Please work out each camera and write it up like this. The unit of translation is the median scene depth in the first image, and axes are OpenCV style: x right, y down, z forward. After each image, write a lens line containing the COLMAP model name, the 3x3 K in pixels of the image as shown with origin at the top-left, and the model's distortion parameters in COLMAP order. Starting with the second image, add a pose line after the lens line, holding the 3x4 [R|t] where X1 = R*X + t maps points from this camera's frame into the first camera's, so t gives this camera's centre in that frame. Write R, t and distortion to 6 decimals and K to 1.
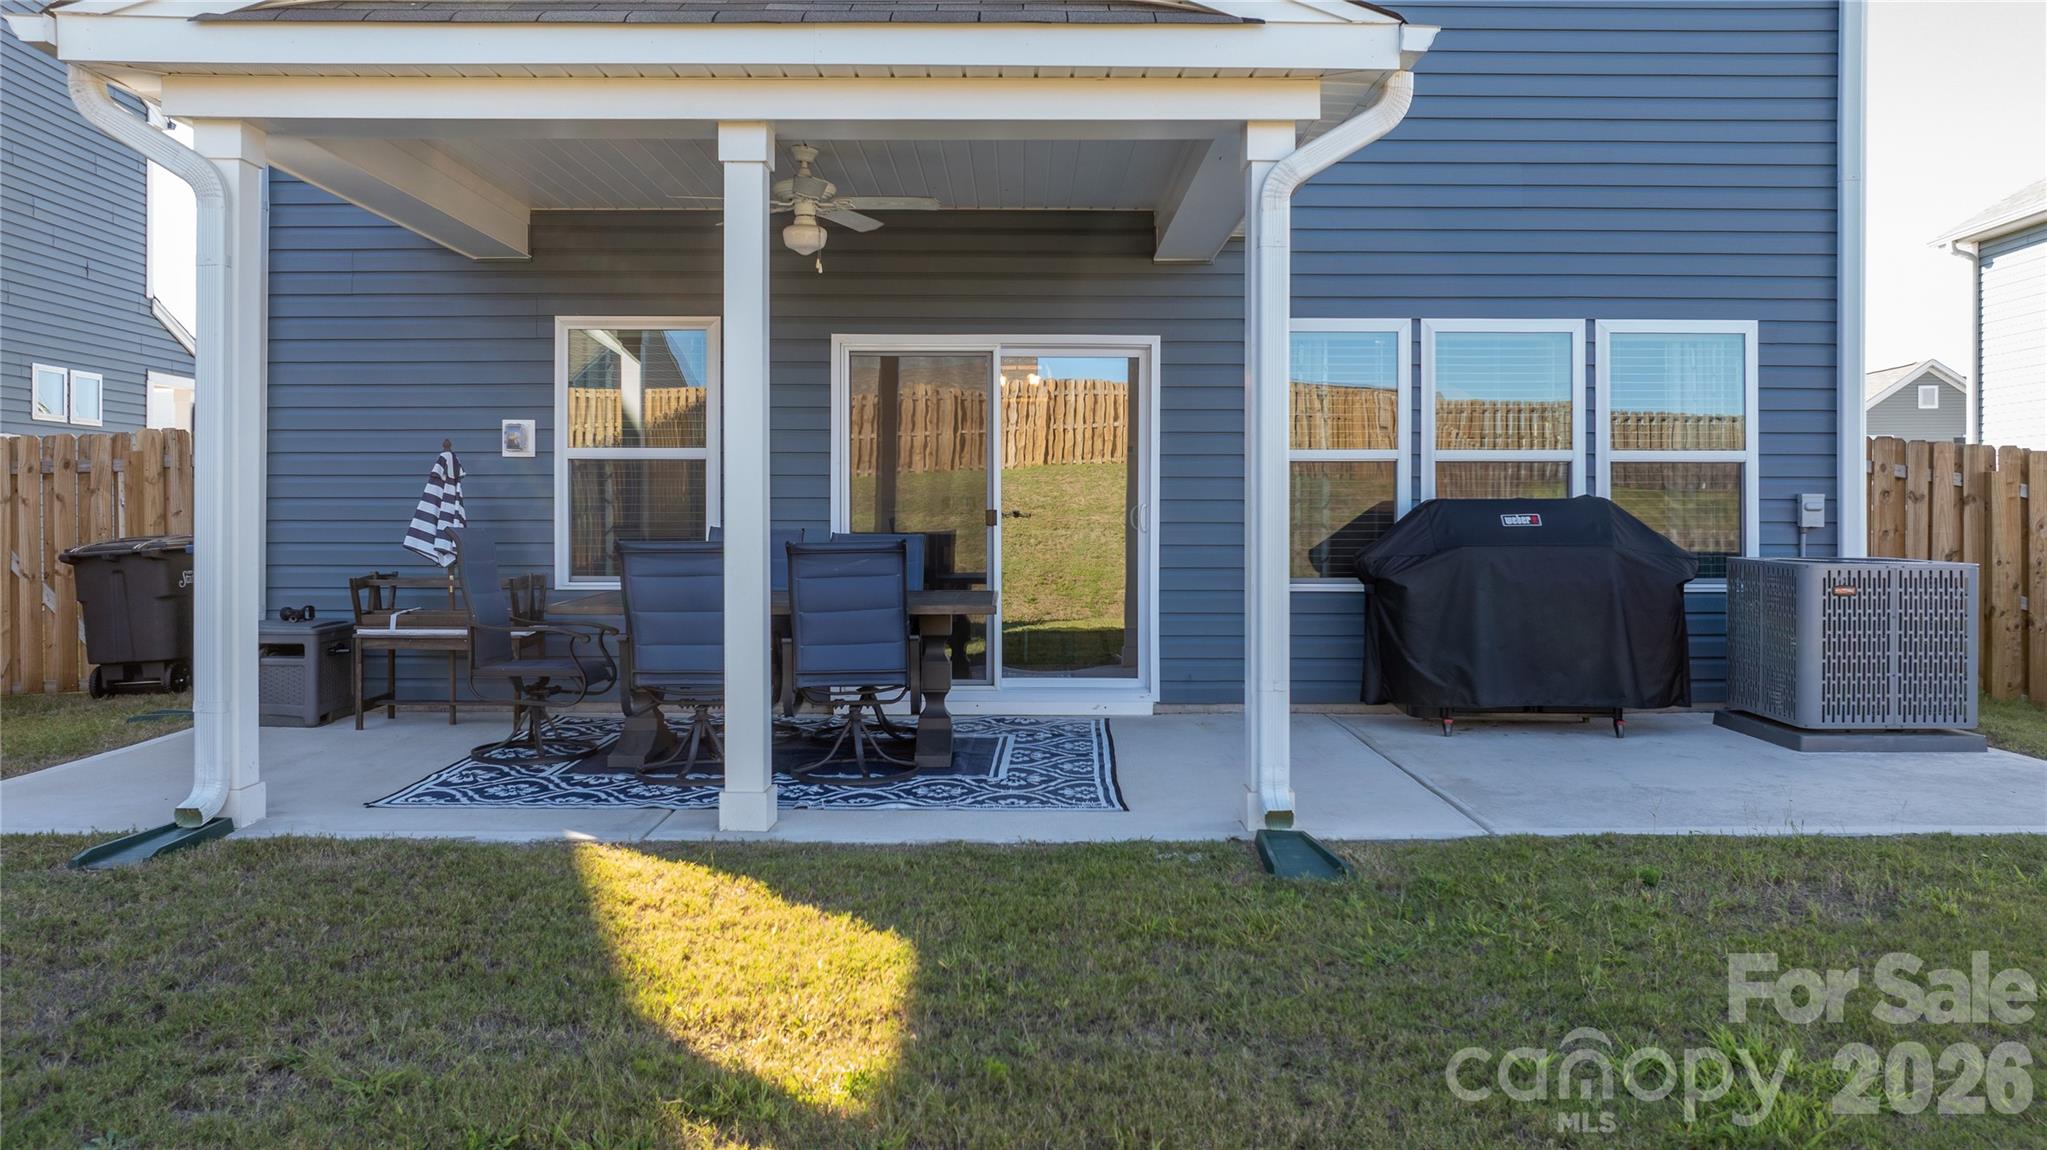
lens RADIAL K [[1459.4, 0, 1025.3], [0, 1459.4, 503.4], [0, 0, 1]] dist [-0.024022, 0.003258]
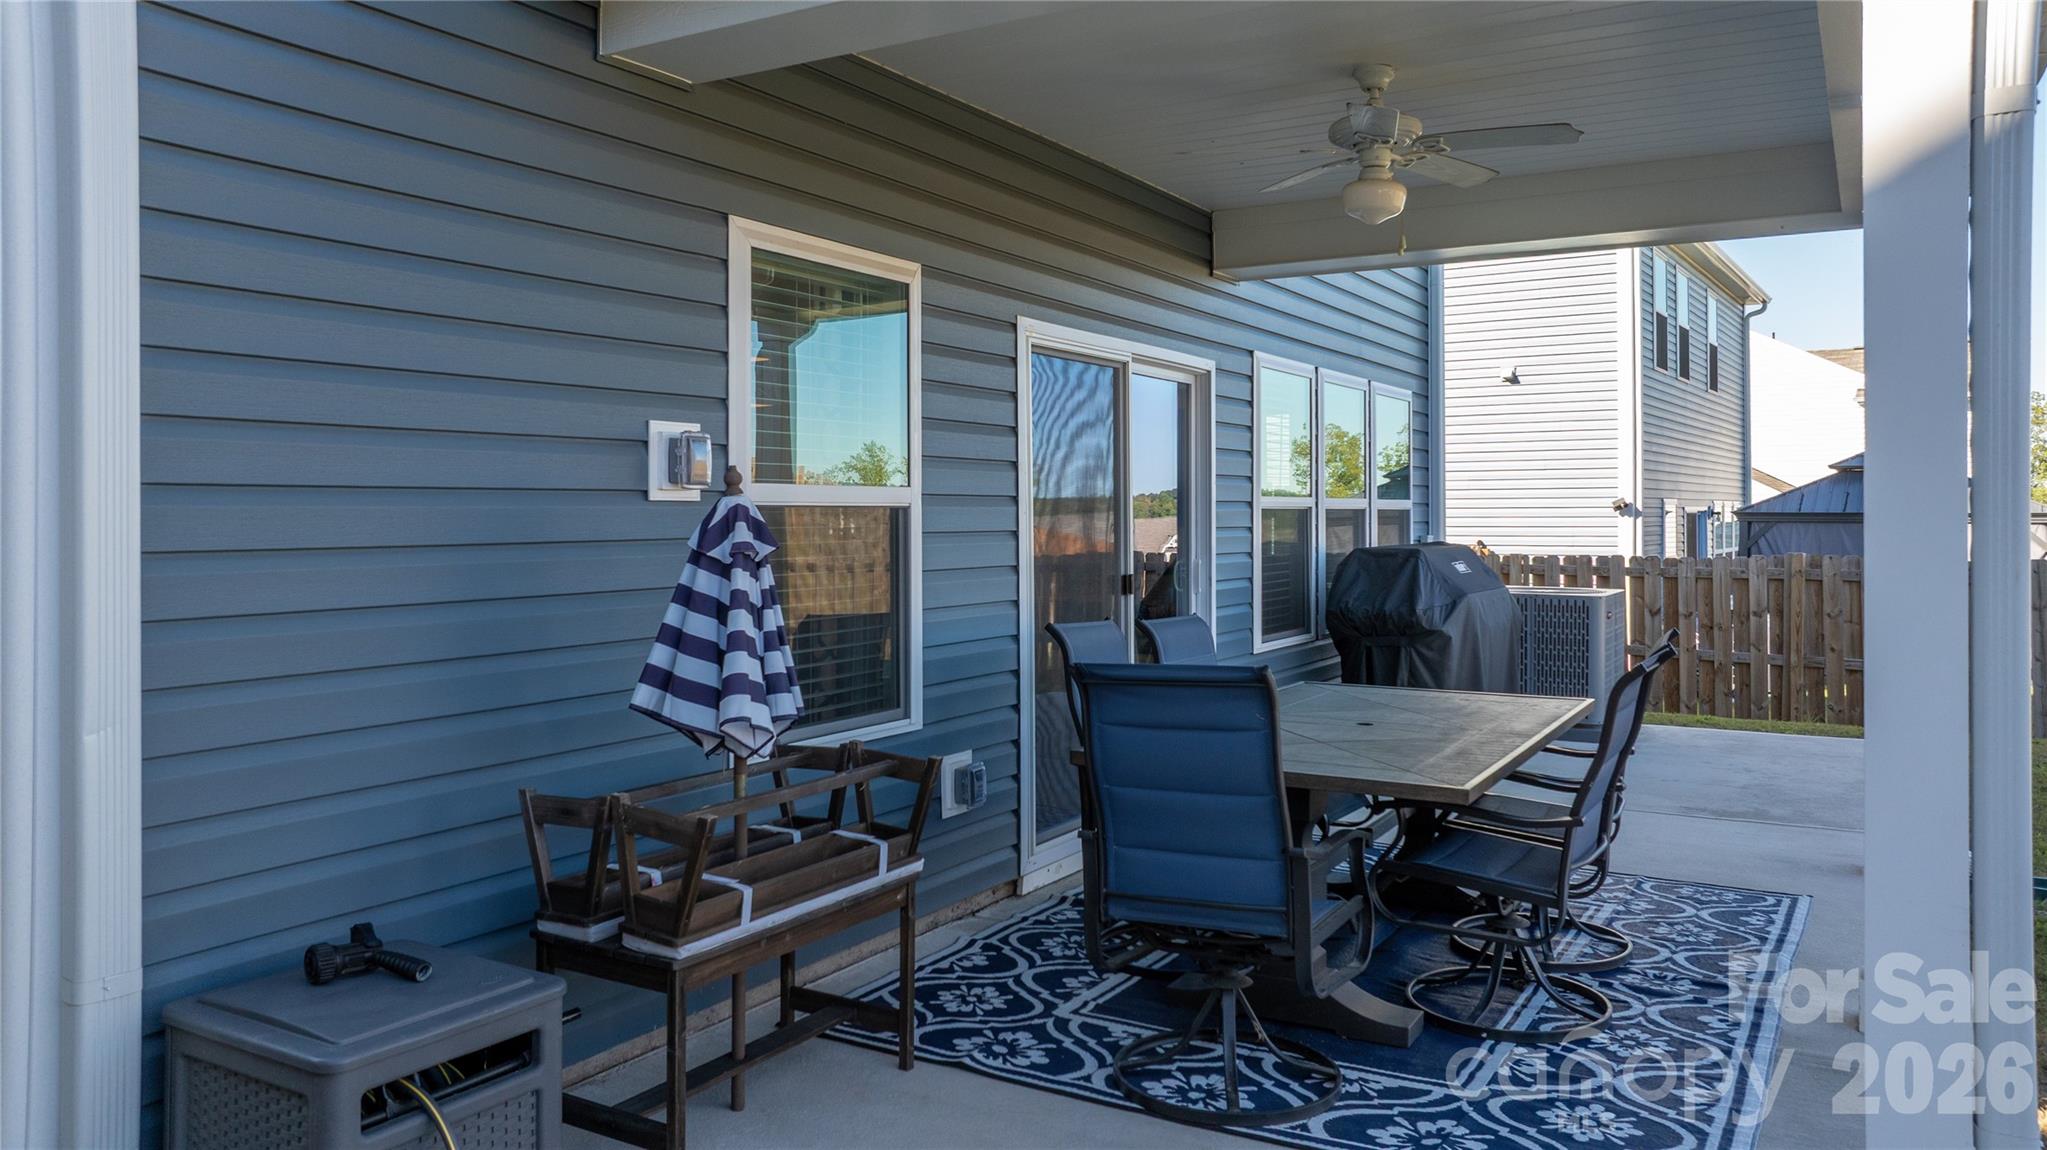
lens RADIAL K [[1404.4, 0, 950.3], [0, 1404.4, 513.6], [0, 0, 1]] dist [-0.006268, -0.000511]
pose [[0.555413, -0.002634, 0.831571, -0.742011], [0.003512, 0.999993, 0.000822, -0.029686], [-0.831567, 0.002464, 0.555418, 0.739434]]
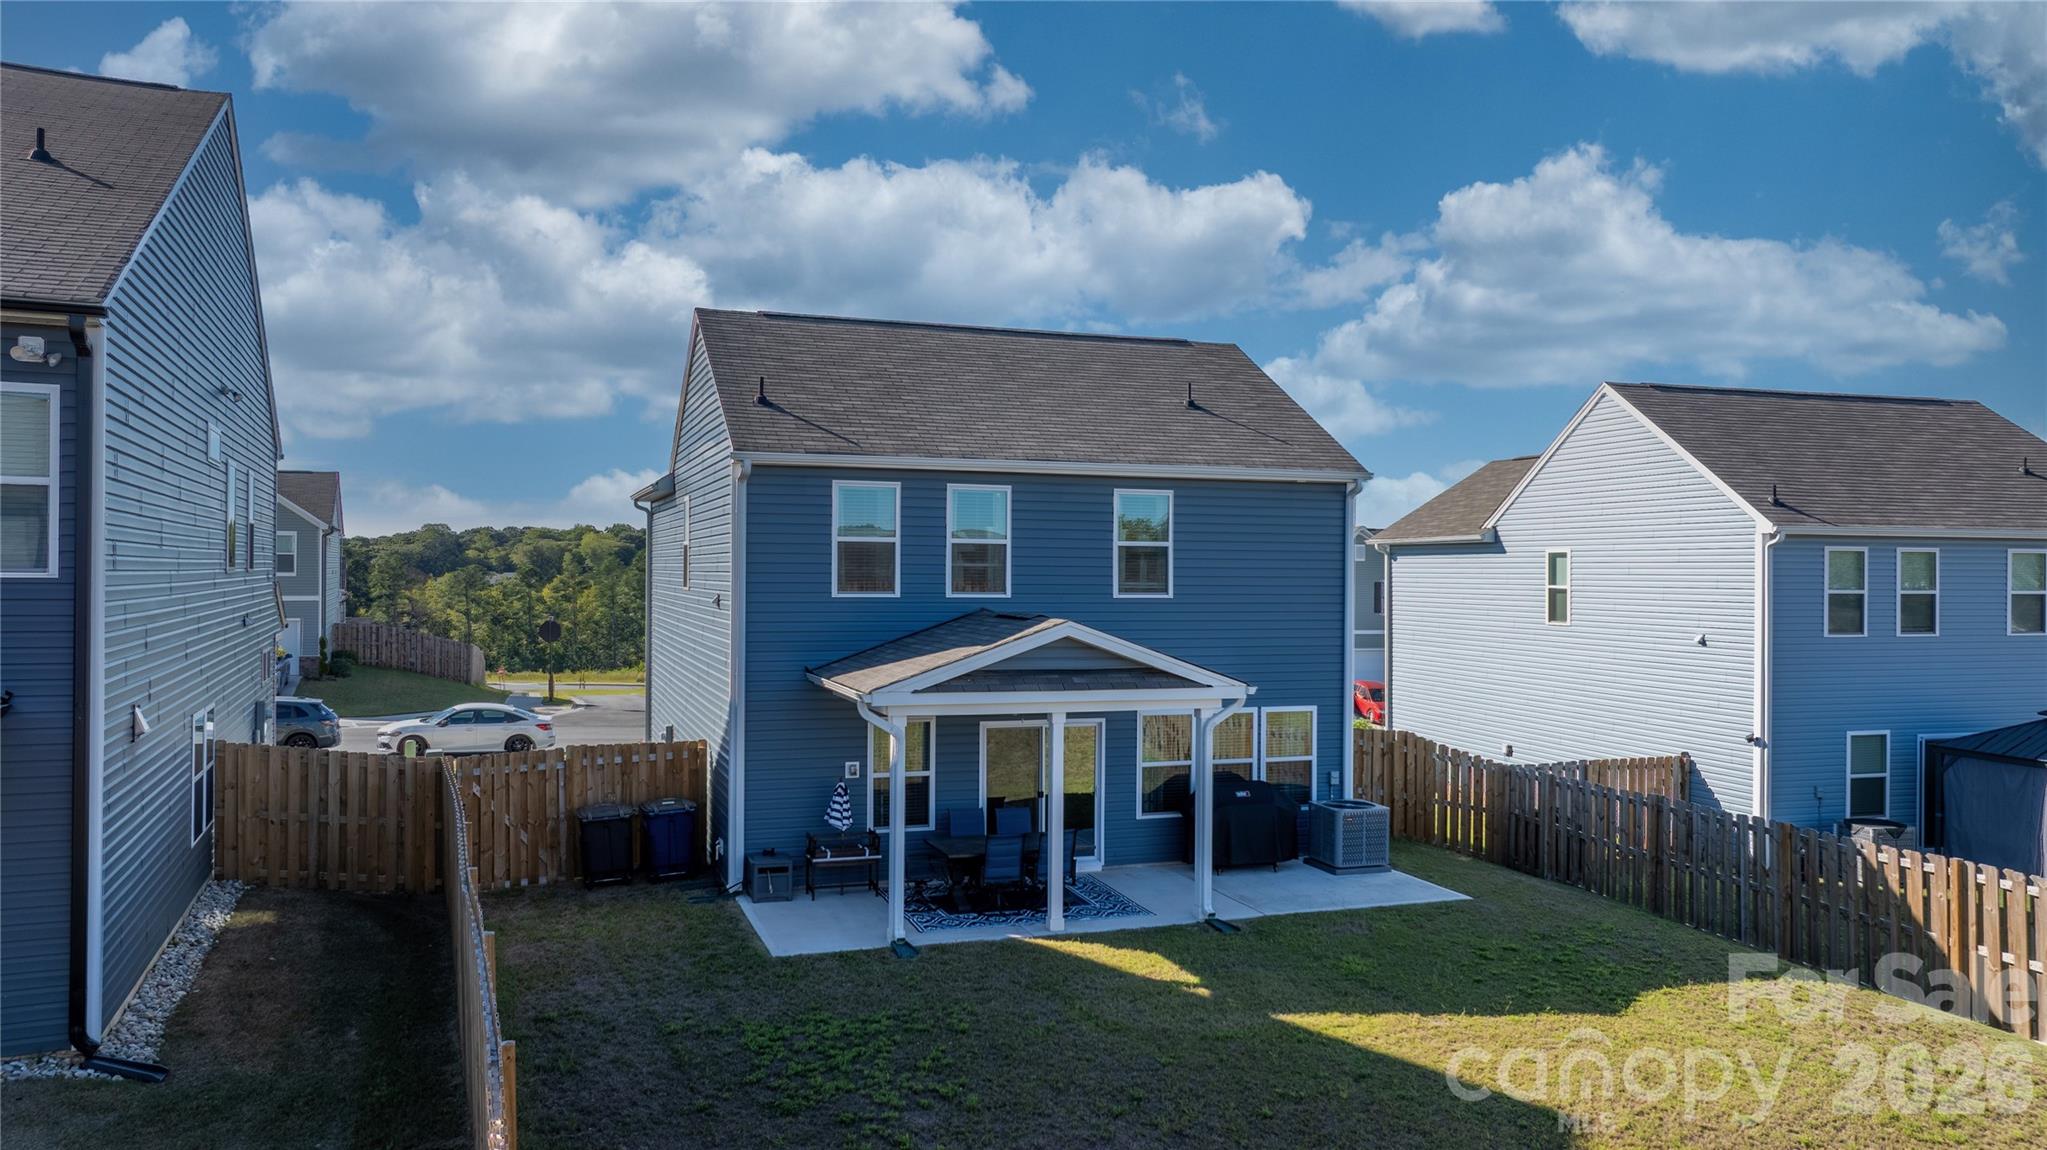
lens RADIAL K [[1442.7, 0, 1023.5], [0, 1442.7, 575.0], [0, 0, 1]] dist [-0.021030, 0.001392]
pose [[0.943946, 0.005442, 0.330055, -0.935040], [-0.008618, 0.999930, 0.008160, -0.415495], [-0.329987, -0.010547, 0.943926, -1.398095]]
